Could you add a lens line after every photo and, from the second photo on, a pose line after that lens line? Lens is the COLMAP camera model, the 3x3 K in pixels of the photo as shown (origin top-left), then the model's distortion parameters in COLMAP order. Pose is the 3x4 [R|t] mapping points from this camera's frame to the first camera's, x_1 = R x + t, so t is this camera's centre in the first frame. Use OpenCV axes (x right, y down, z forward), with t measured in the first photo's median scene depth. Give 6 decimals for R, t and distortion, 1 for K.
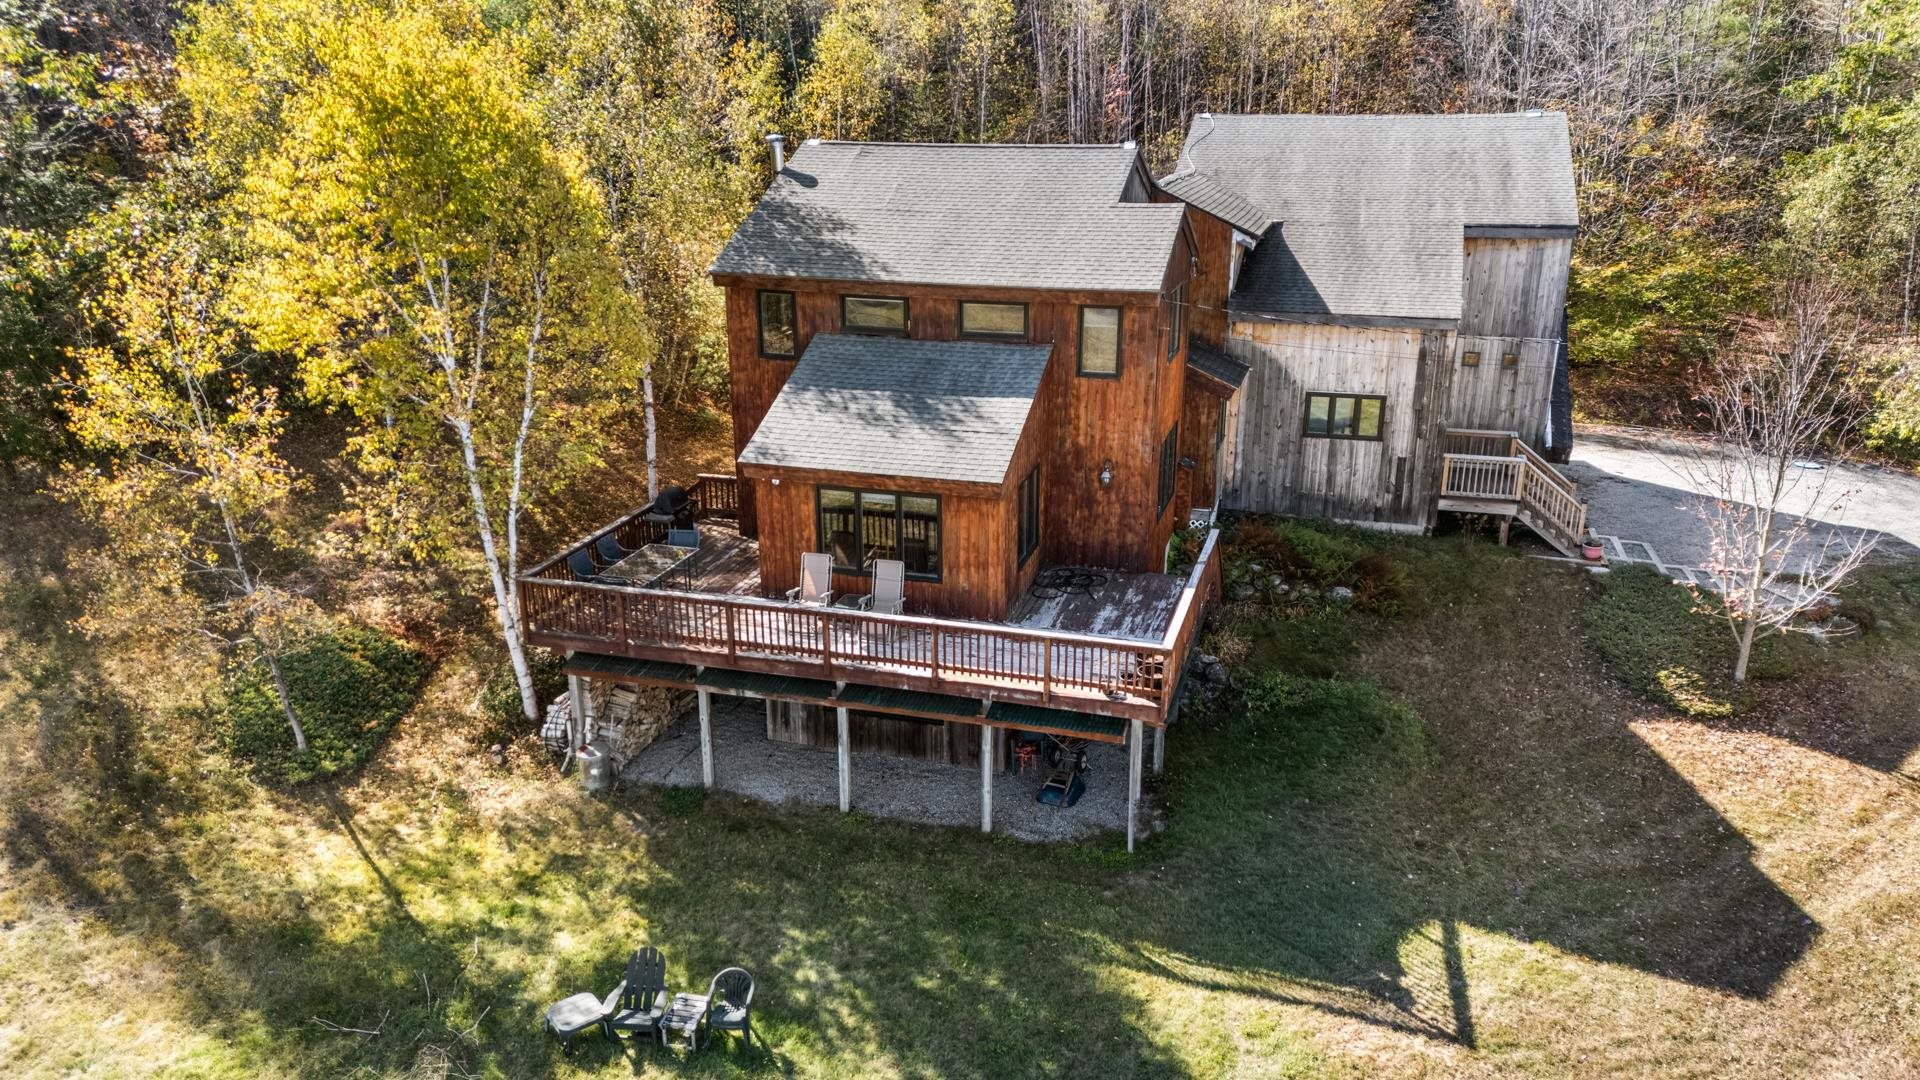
lens RADIAL K [[1386.4, 0, 960.0], [0, 1386.4, 540.0], [0, 0, 1]] dist [0.116705, -0.142144]
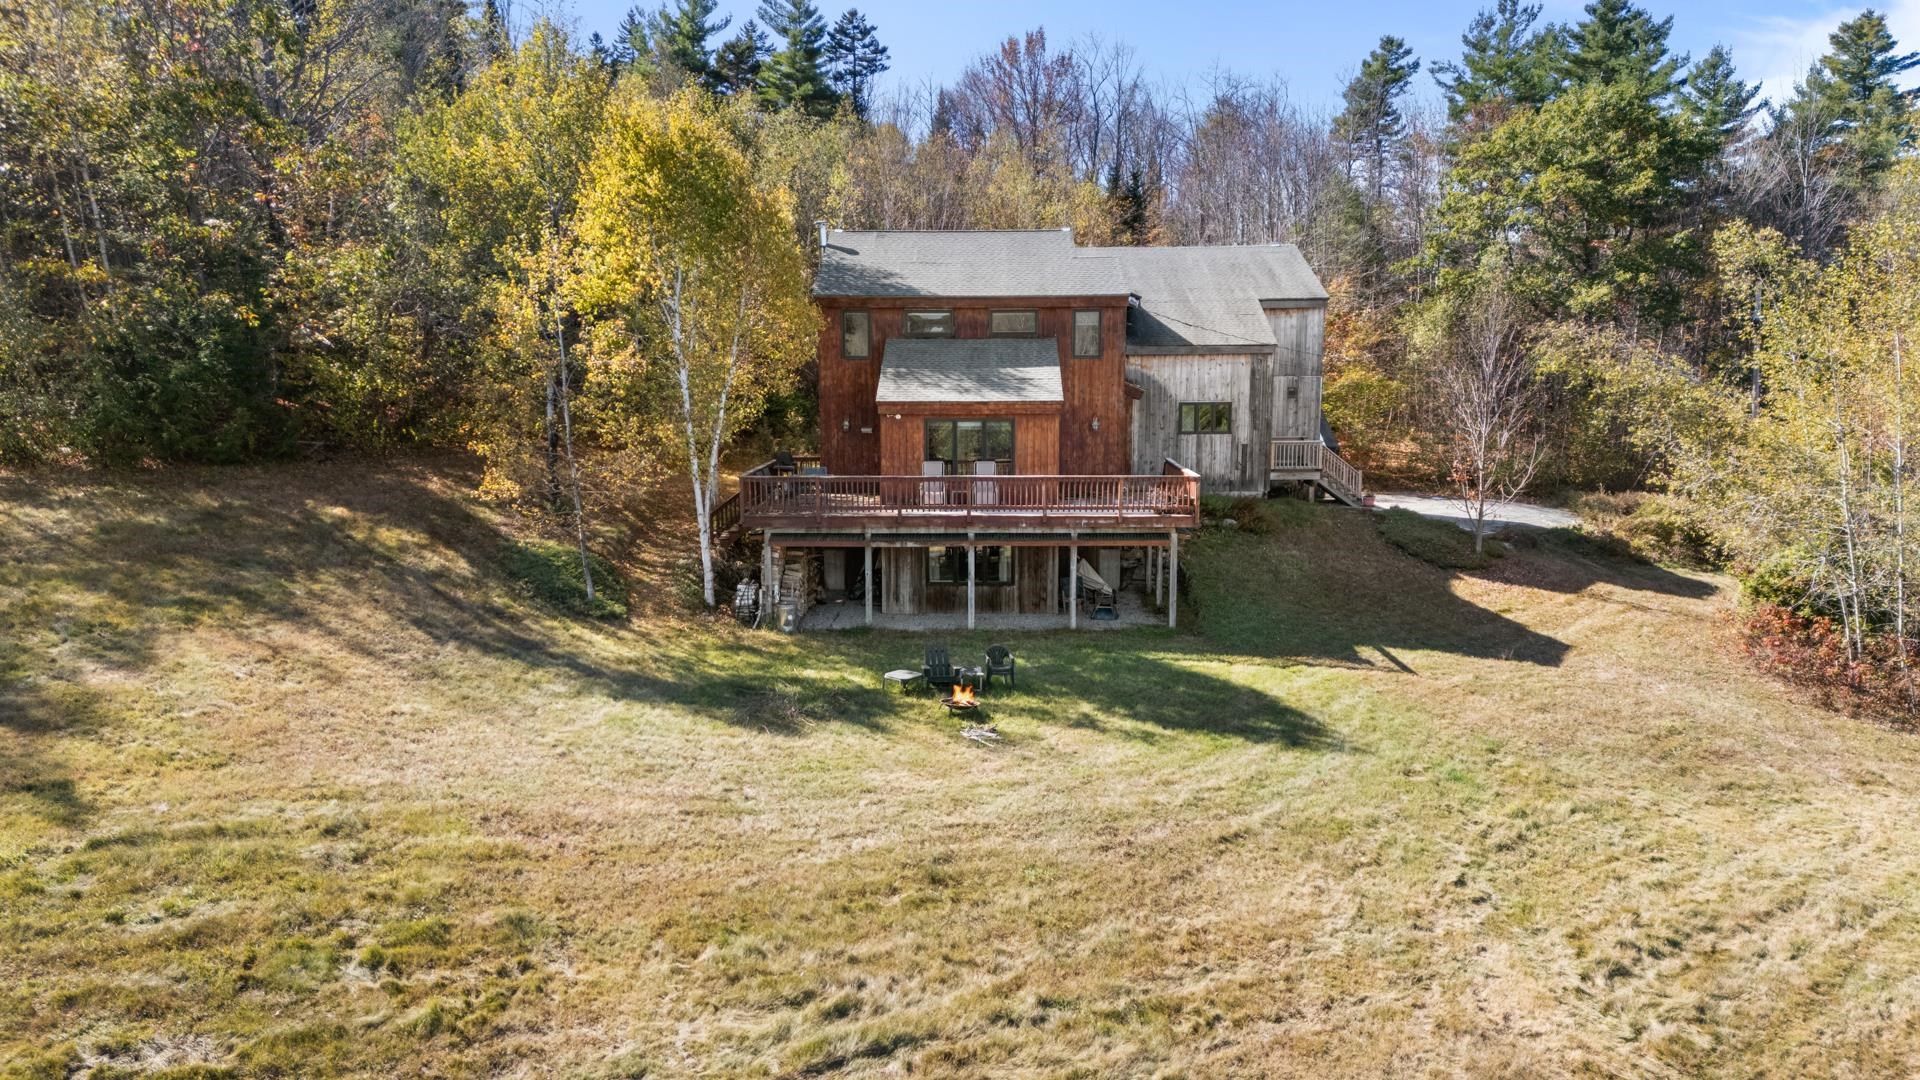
lens RADIAL K [[1386.4, 0, 960.0], [0, 1386.4, 540.0], [0, 0, 1]] dist [0.116705, -0.142144]
pose [[0.964860, -0.036242, 0.260254, -0.426539], [0.084872, 0.980339, -0.178134, 0.328568], [-0.248681, 0.193963, 0.948966, -0.349200]]
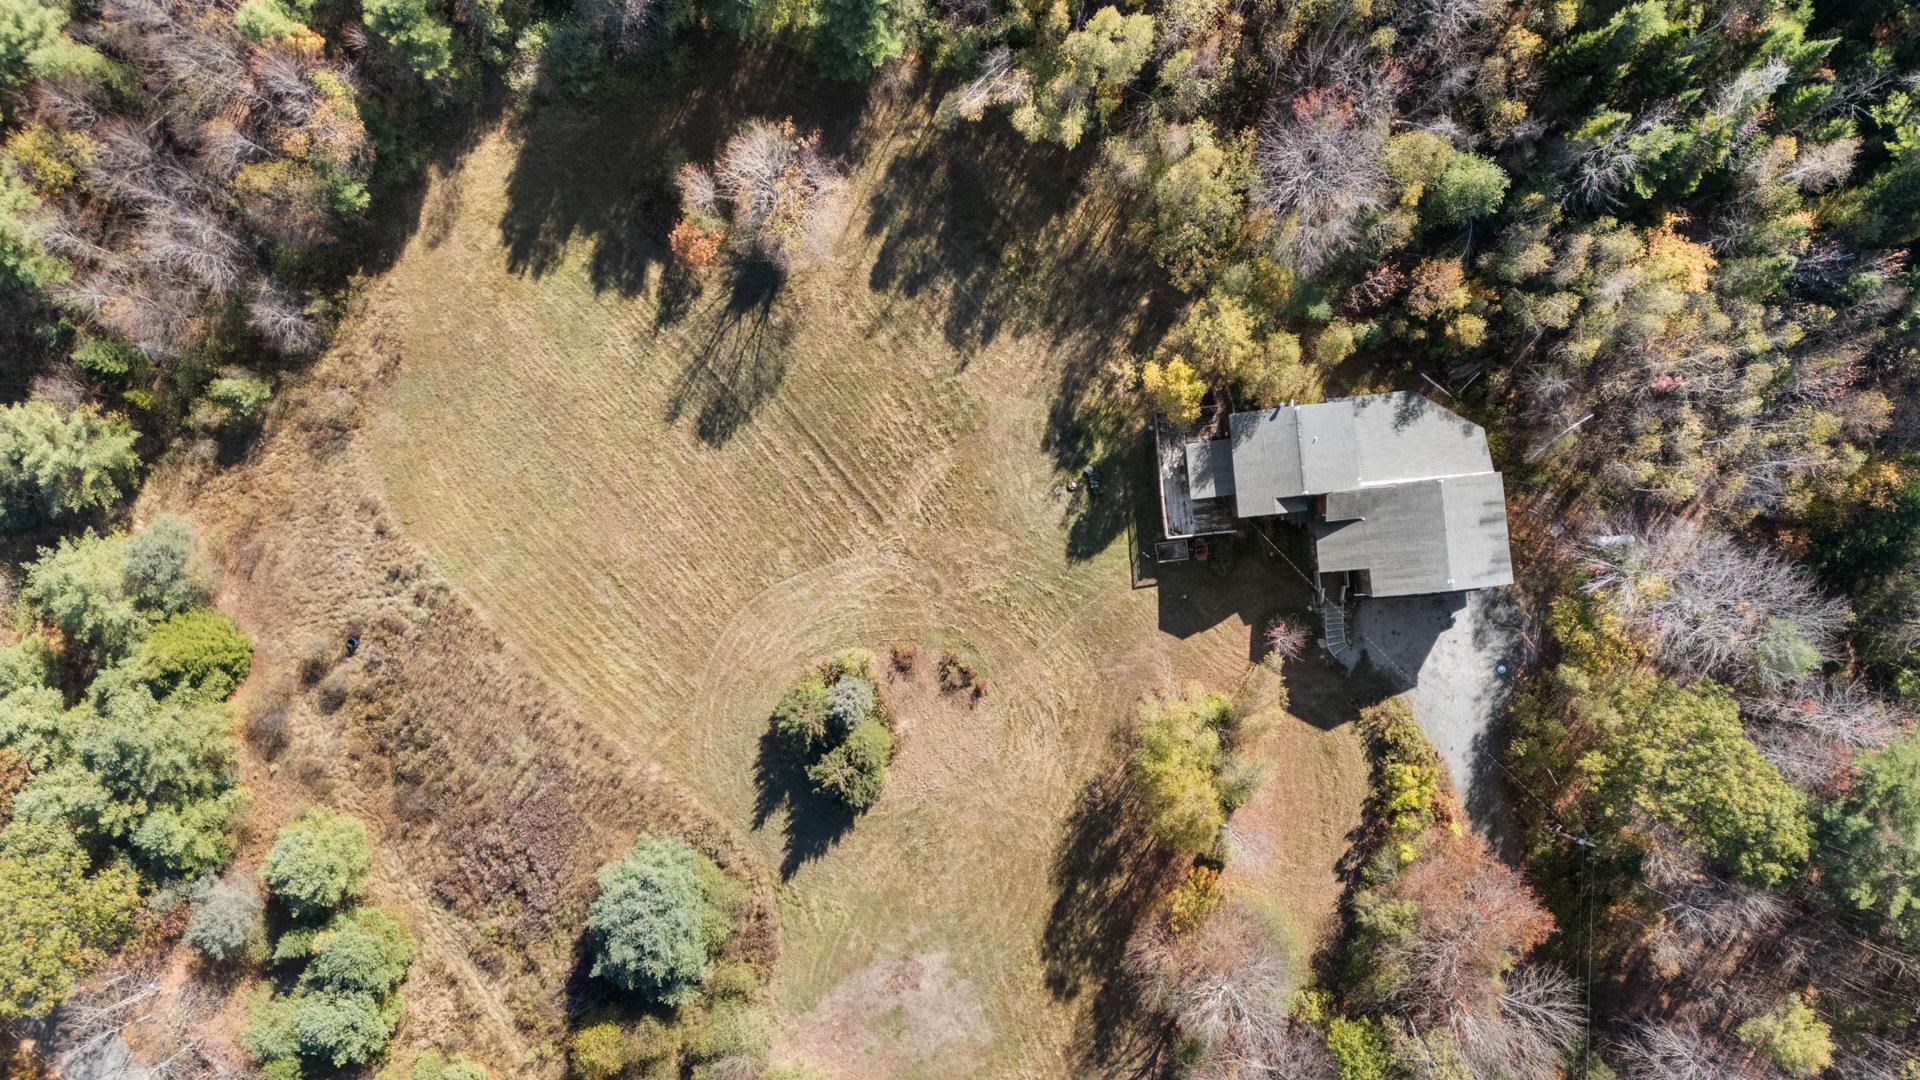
lens RADIAL K [[1386.4, 0, 960.0], [0, 1386.4, 540.0], [0, 0, 1]] dist [0.116705, -0.142144]
pose [[0.384322, 0.923111, 0.012713, -0.201463], [-0.314795, 0.118089, 0.941785, -4.070247], [0.867871, -0.365951, 0.335975, -1.364843]]
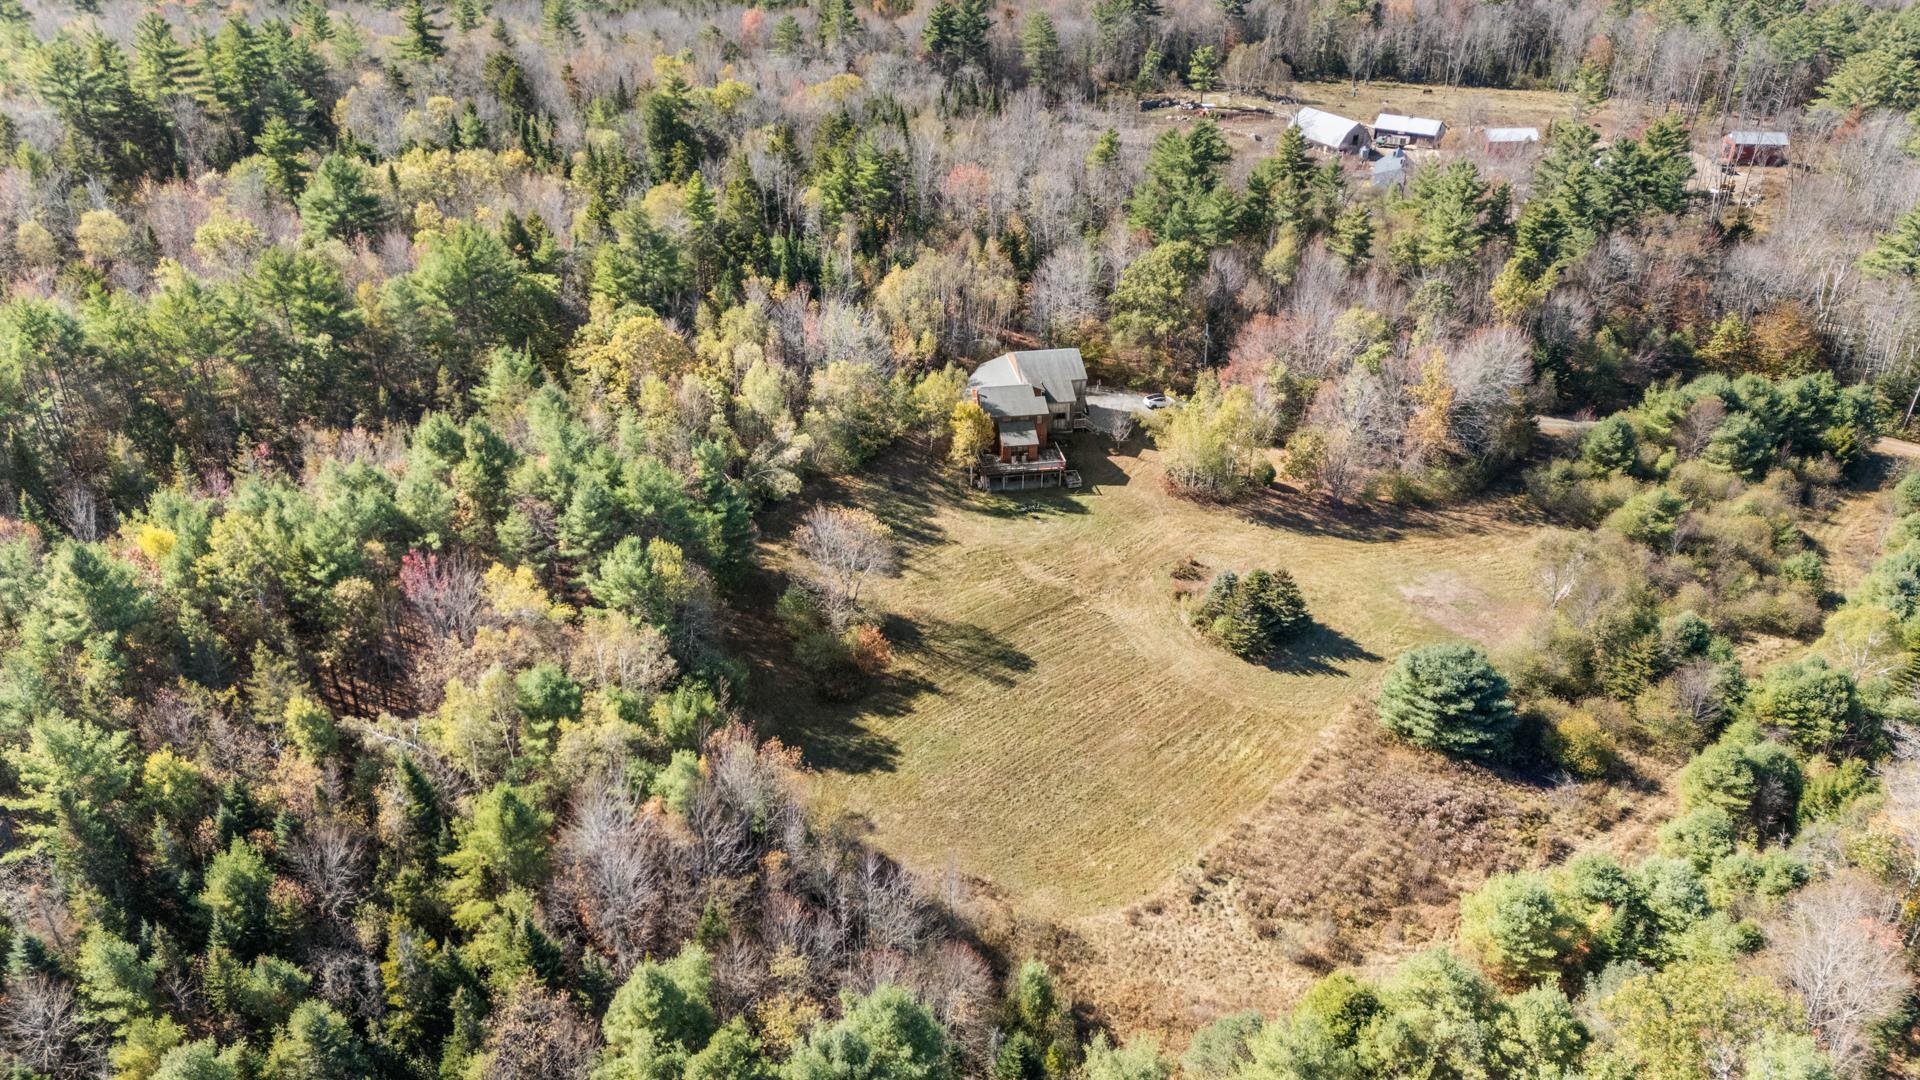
lens RADIAL K [[1386.4, 0, 960.0], [0, 1386.4, 540.0], [0, 0, 1]] dist [0.116705, -0.142144]
pose [[0.898410, -0.210260, 0.385552, -3.091227], [0.134191, 0.967380, 0.214868, -1.112498], [-0.418154, -0.141302, 0.897319, -5.226809]]
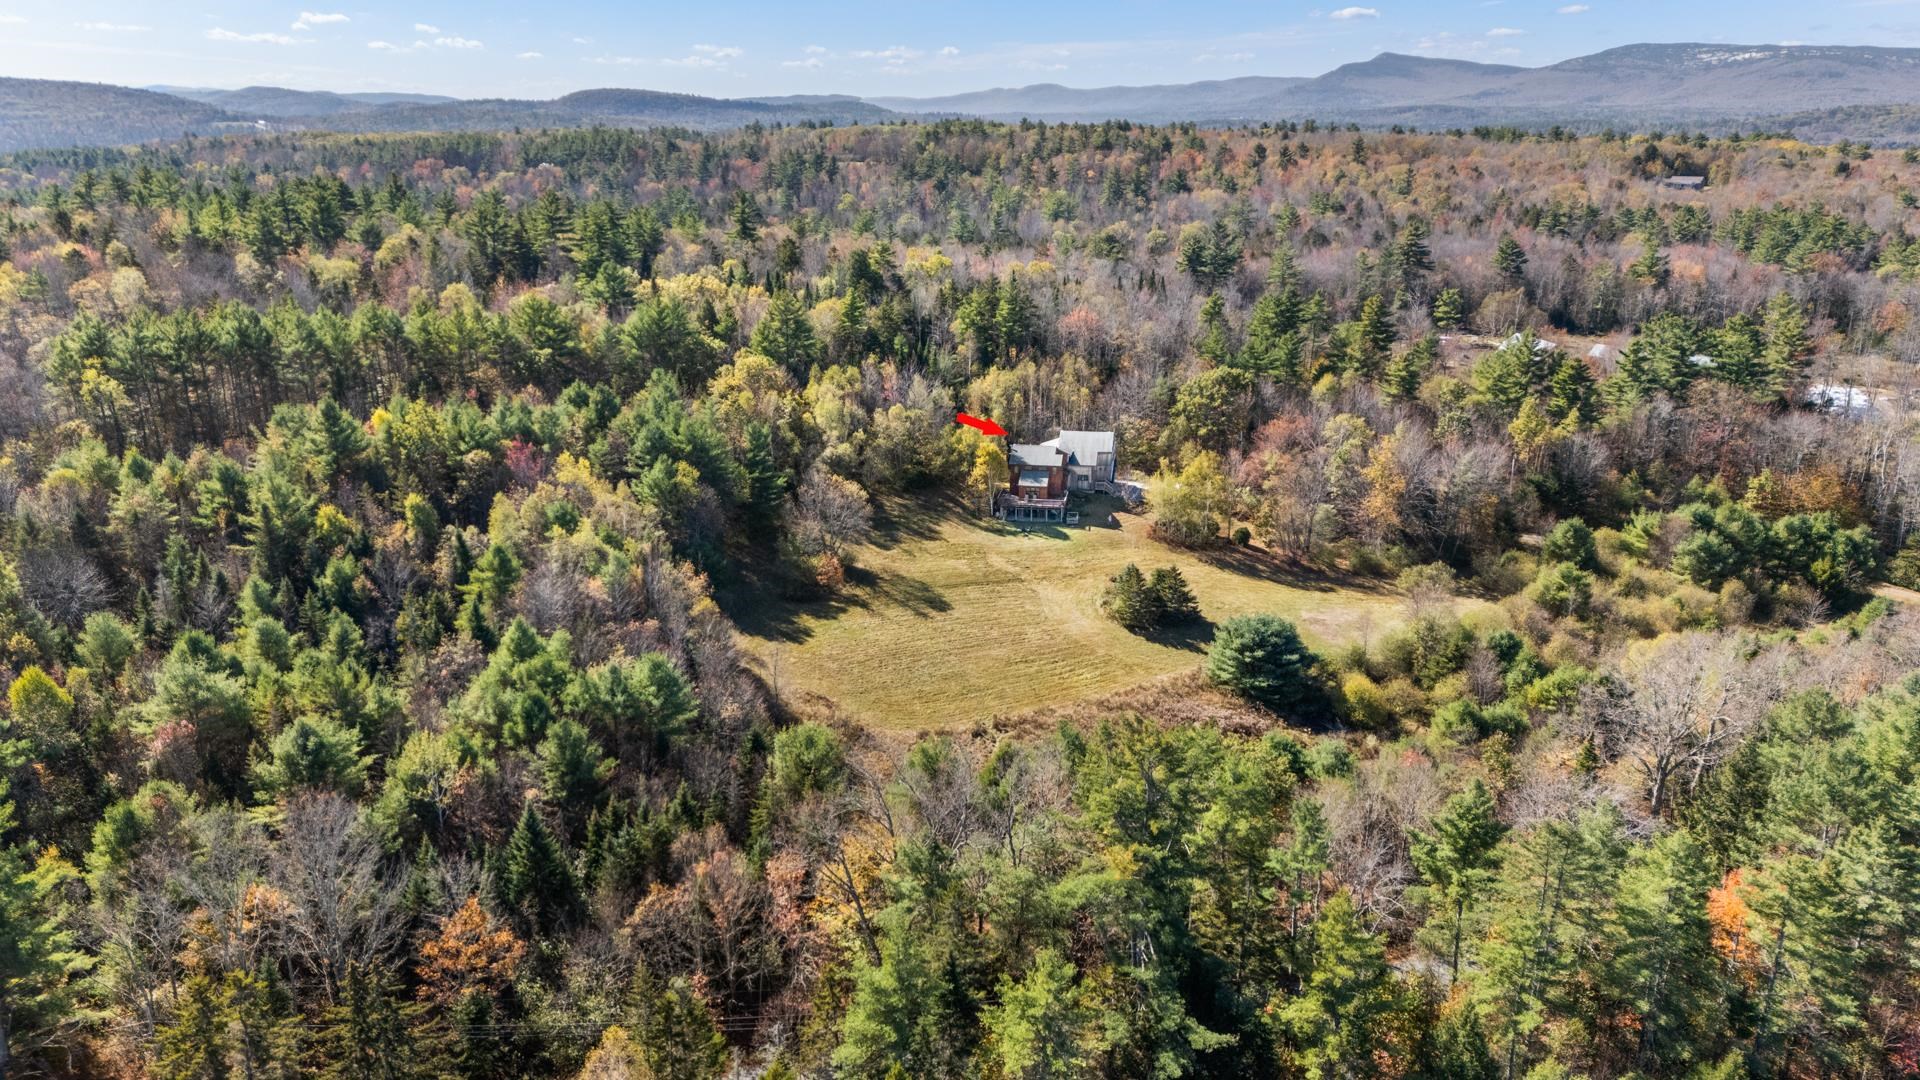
lens RADIAL K [[1386.4, 0, 960.0], [0, 1386.4, 540.0], [0, 0, 1]] dist [0.116705, -0.142144]
pose [[0.990582, -0.038861, 0.131290, -1.664489], [0.041238, 0.999030, -0.015434, 0.404476], [-0.130563, 0.020702, 0.991224, -7.633642]]
